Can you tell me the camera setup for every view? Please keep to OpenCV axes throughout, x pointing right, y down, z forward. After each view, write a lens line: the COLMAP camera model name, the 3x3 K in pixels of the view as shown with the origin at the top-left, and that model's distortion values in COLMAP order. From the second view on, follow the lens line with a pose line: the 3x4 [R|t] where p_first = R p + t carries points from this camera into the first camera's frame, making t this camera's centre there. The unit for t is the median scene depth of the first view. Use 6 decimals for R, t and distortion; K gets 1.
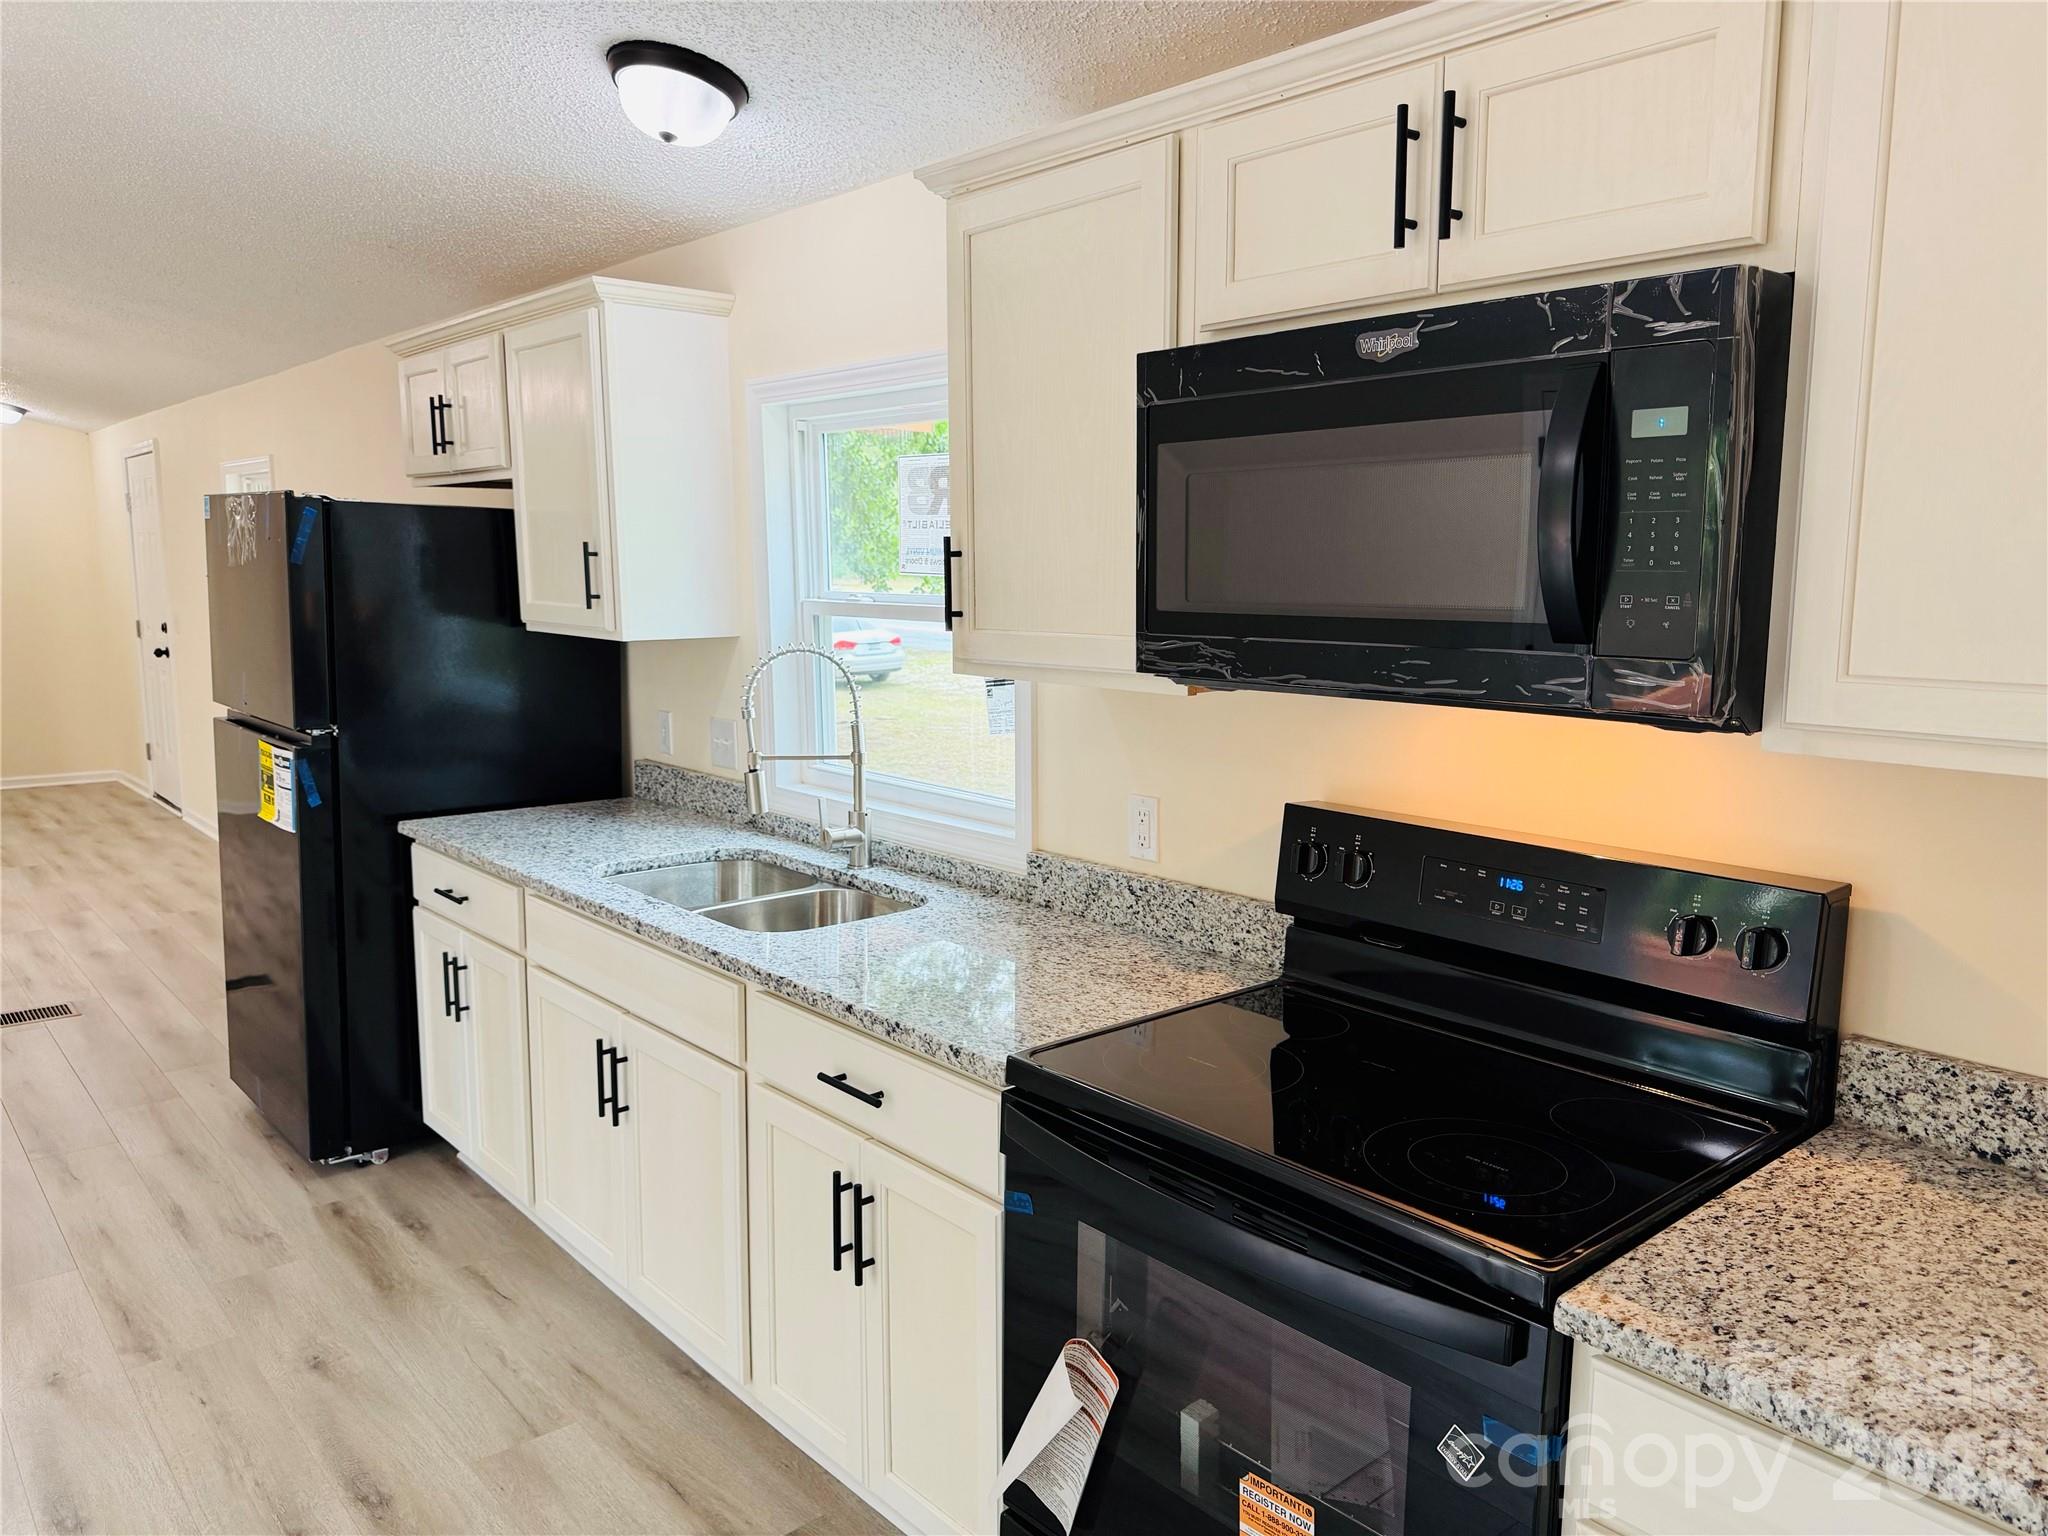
lens RADIAL K [[1451.9, 0, 1024.4], [0, 1451.9, 775.4], [0, 0, 1]] dist [0.034063, -0.042773]
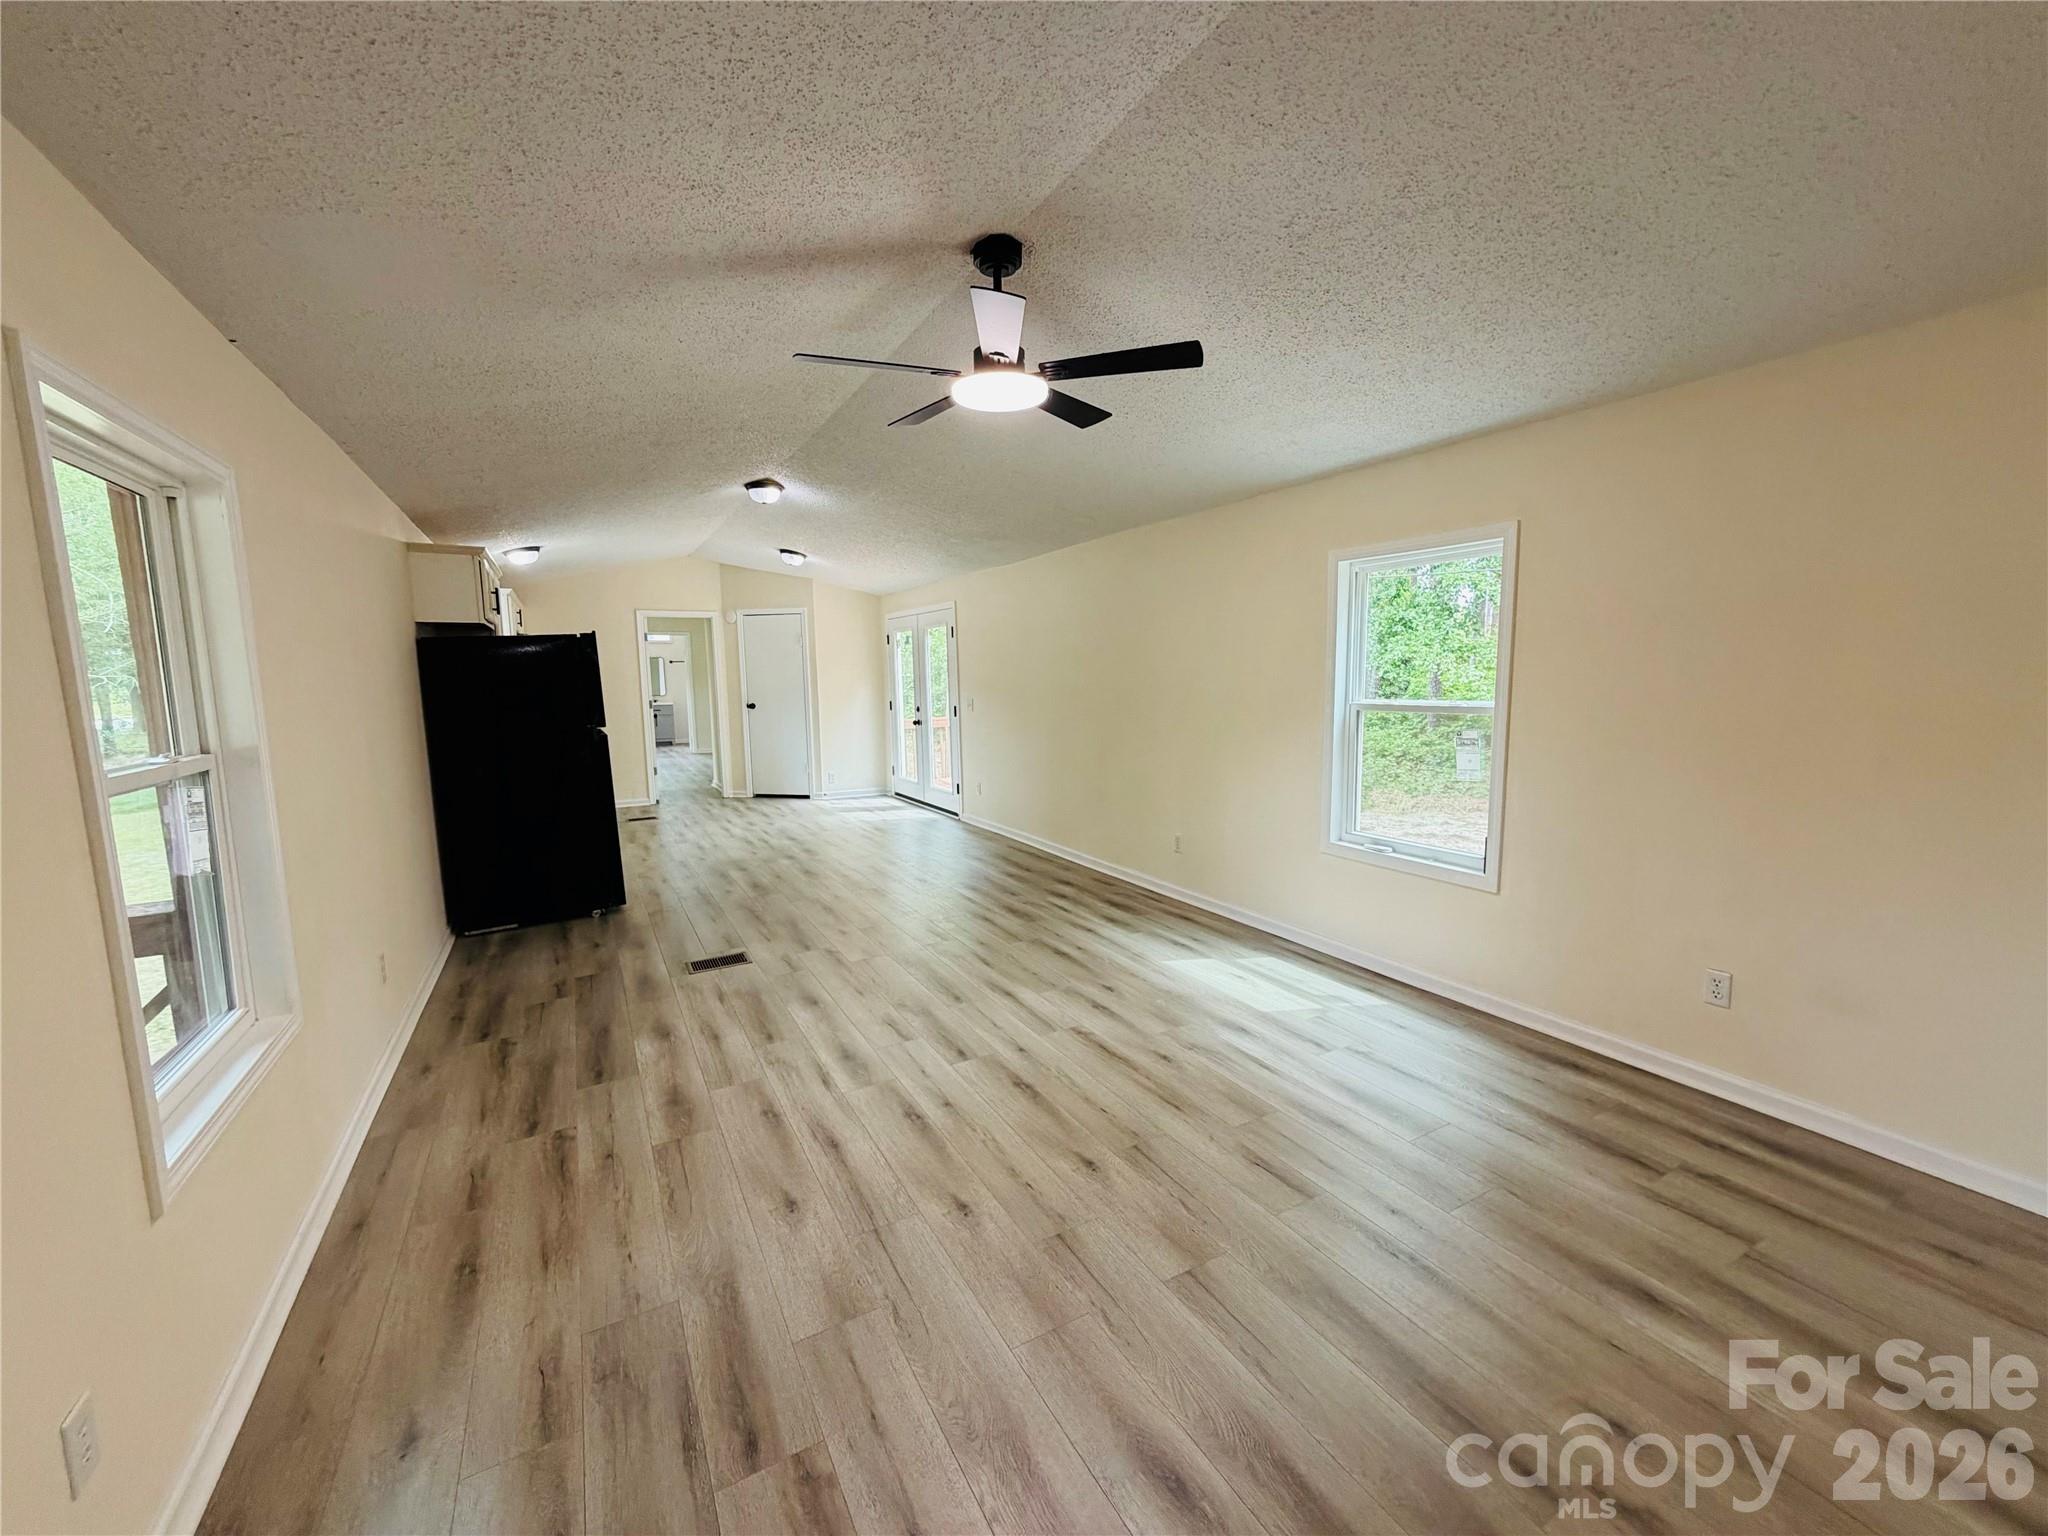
lens RADIAL K [[817.5, 0, 1028.5], [0, 817.5, 770.2], [0, 0, 1]] dist [0.000070, 0.000207]
pose [[-0.979344, -0.013901, 0.201722, -2.086563], [0.041596, 0.962445, 0.268272, -0.424389], [-0.197876, 0.271121, -0.941986, 3.007670]]
